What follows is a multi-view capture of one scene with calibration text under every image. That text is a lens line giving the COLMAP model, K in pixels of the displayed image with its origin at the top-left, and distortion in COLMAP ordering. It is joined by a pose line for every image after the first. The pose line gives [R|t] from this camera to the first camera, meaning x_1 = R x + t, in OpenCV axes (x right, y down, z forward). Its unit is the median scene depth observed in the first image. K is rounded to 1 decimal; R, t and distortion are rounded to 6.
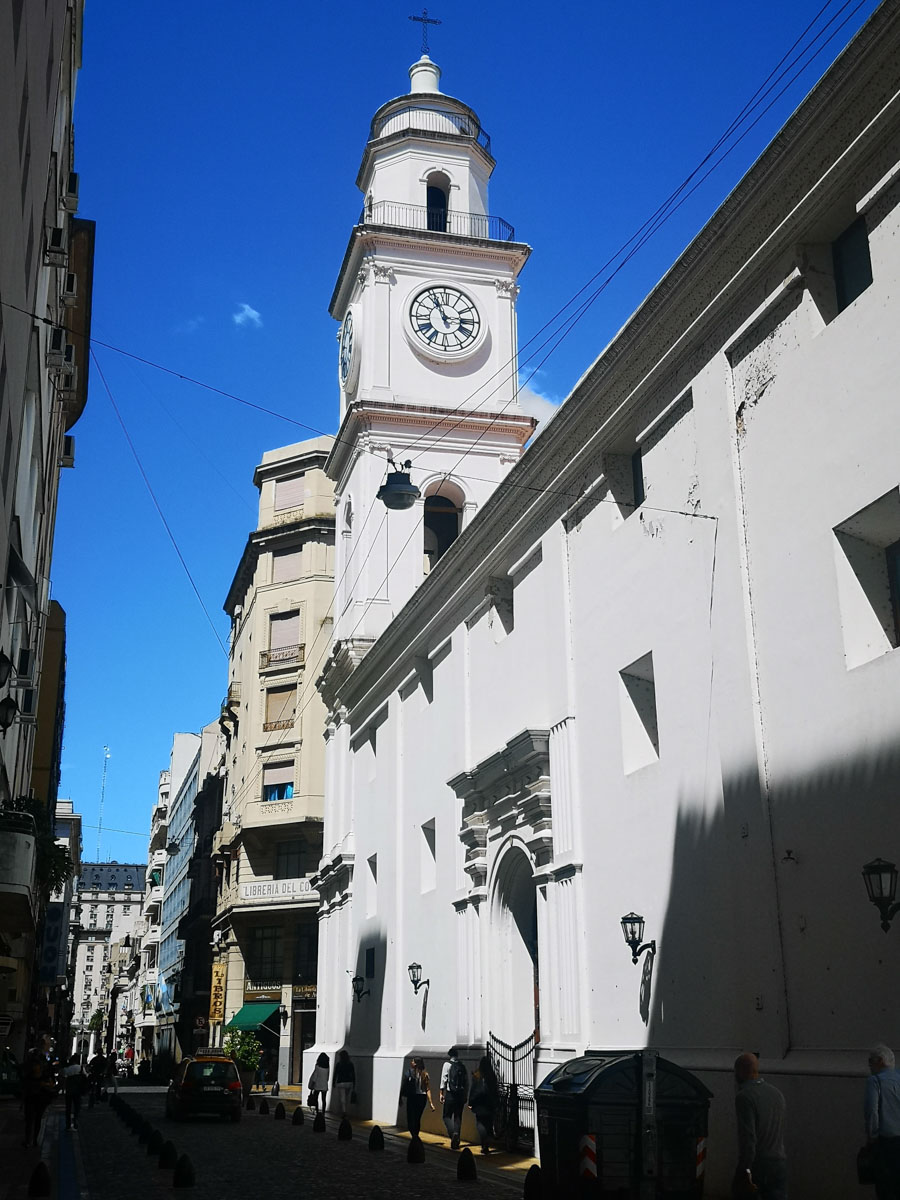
lens RADIAL K [[1359.5, 0, 450.0], [0, 1359.5, 600.0], [0, 0, 1]] dist [0.182476, -0.617988]
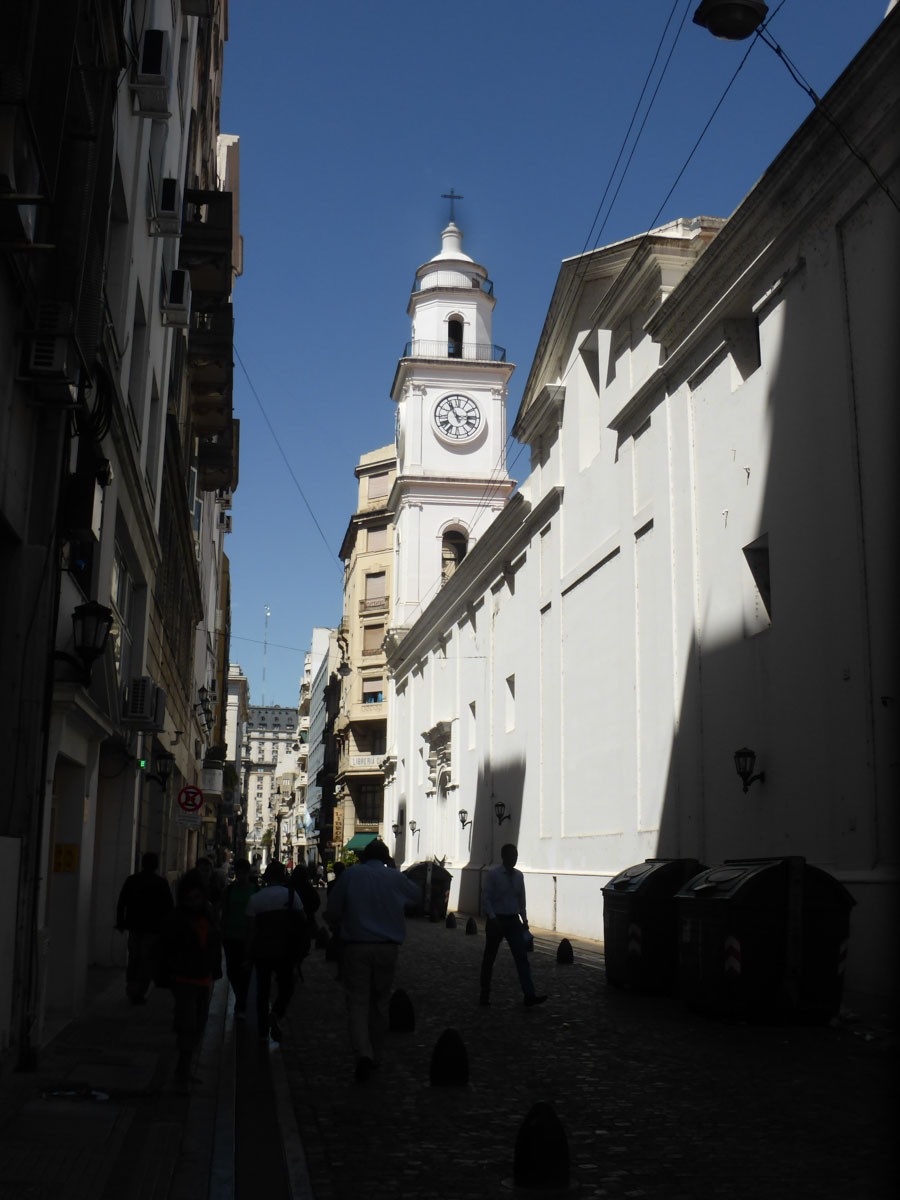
lens RADIAL K [[1310.1, 0, 395.9], [0, 1310.1, 608.2], [0, 0, 1]] dist [-0.194166, 0.179233]
pose [[0.989291, -0.001996, -0.145942, 0.103638], [0.019070, 0.993103, 0.115686, -0.115844], [0.144704, -0.117230, 0.982506, -0.364124]]
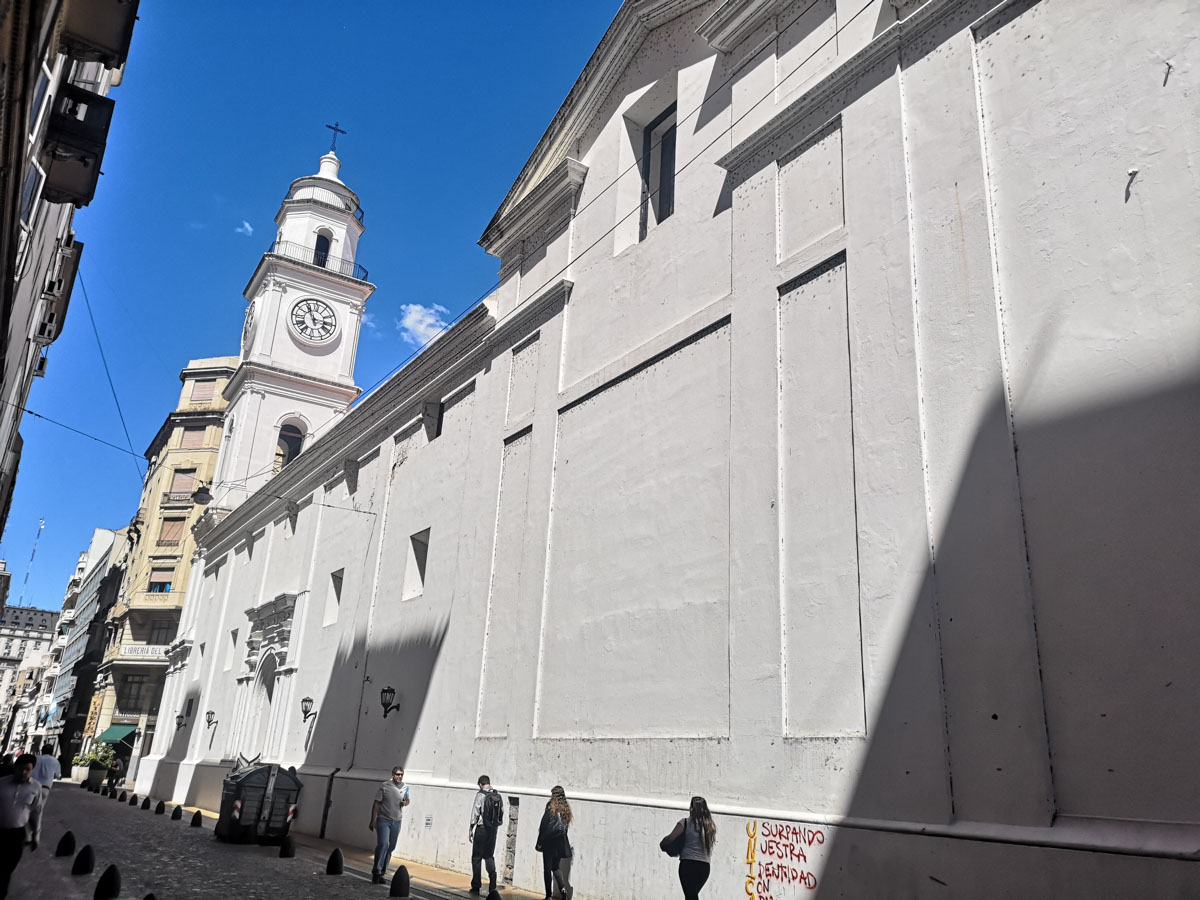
lens RADIAL K [[931.9, 0, 600.0], [0, 931.9, 450.0], [0, 0, 1]] dist [0.086420, -0.091103]
pose [[0.950890, 0.157057, 0.266723, 0.033543], [-0.152319, 0.987581, -0.038497, -0.042389], [-0.269457, -0.004021, 0.963004, -0.133492]]
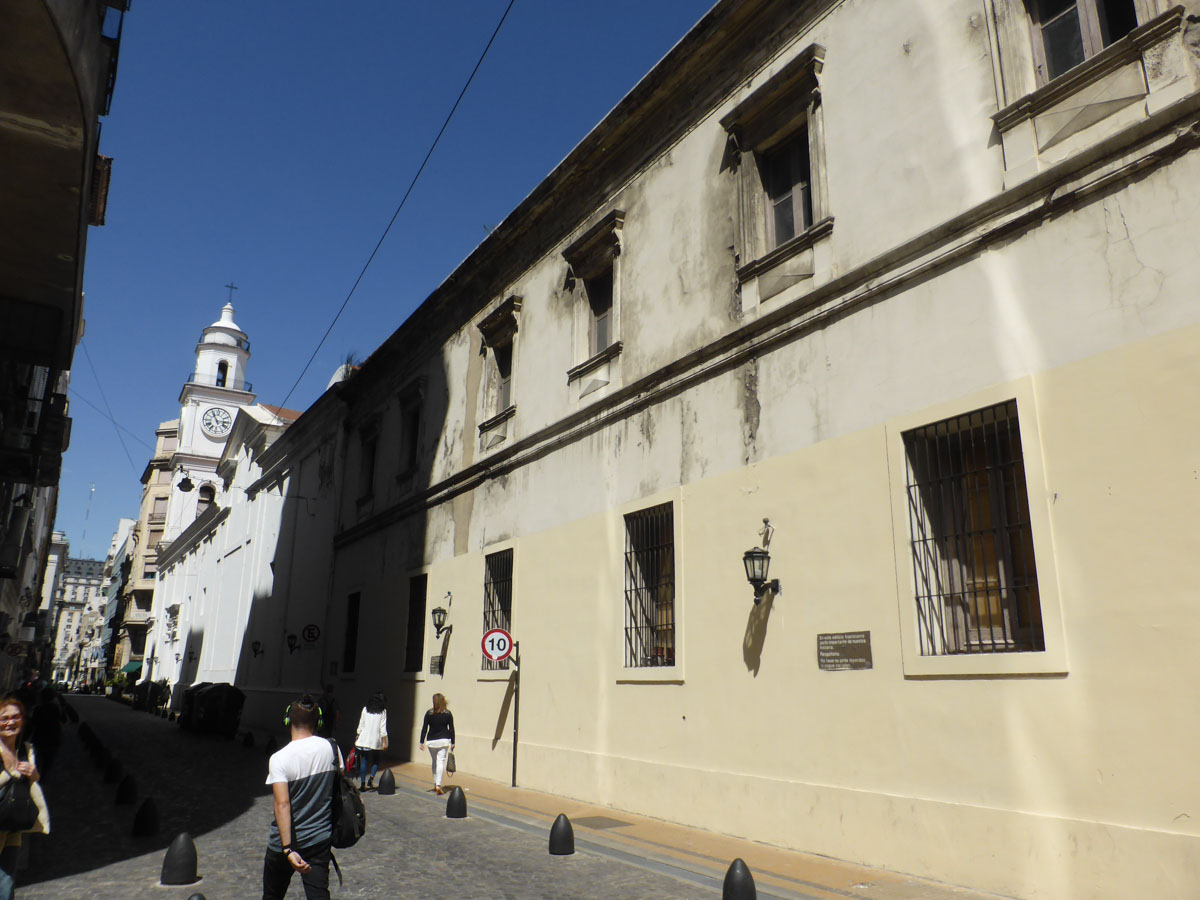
lens RADIAL K [[885.7, 0, 600.0], [0, 885.7, 450.0], [0, 0, 1]] dist [-0.019737, 0.006121]
pose [[0.958950, 0.093033, 0.267881, 0.188745], [-0.106806, 0.993581, 0.037275, -0.211664], [-0.262694, -0.064356, 0.962731, -0.649172]]
